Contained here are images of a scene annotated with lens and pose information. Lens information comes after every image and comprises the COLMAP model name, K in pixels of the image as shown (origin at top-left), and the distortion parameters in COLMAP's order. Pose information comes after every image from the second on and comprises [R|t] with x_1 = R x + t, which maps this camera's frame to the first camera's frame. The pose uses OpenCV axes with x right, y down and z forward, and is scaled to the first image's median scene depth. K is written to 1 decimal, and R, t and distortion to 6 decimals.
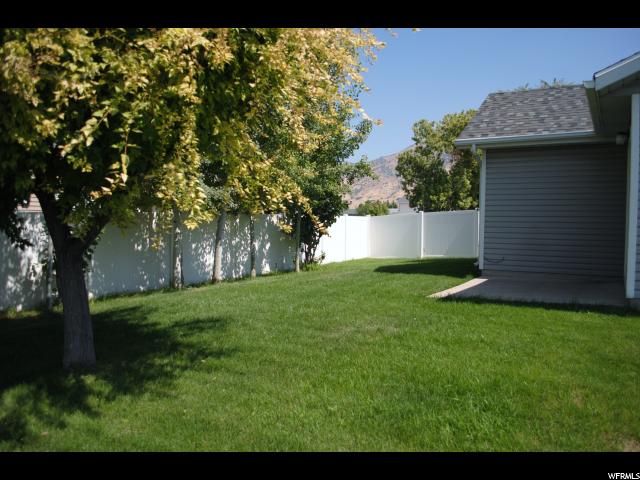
lens RADIAL K [[505.7, 0, 320.0], [0, 505.7, 240.0], [0, 0, 1]] dist [-0.088465, 0.004777]
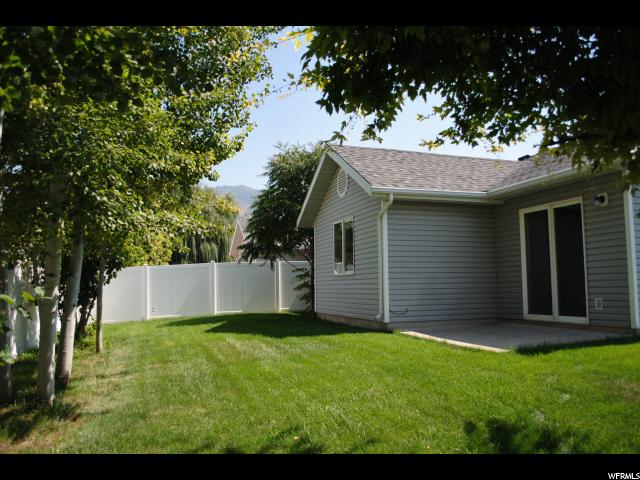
lens RADIAL K [[505.7, 0, 320.0], [0, 505.7, 240.0], [0, 0, 1]] dist [-0.088465, 0.004777]
pose [[0.657623, 0.046932, 0.751884, -0.507074], [0.033917, 0.995201, -0.091783, -0.014268], [-0.752584, 0.085860, 0.652875, 0.451530]]
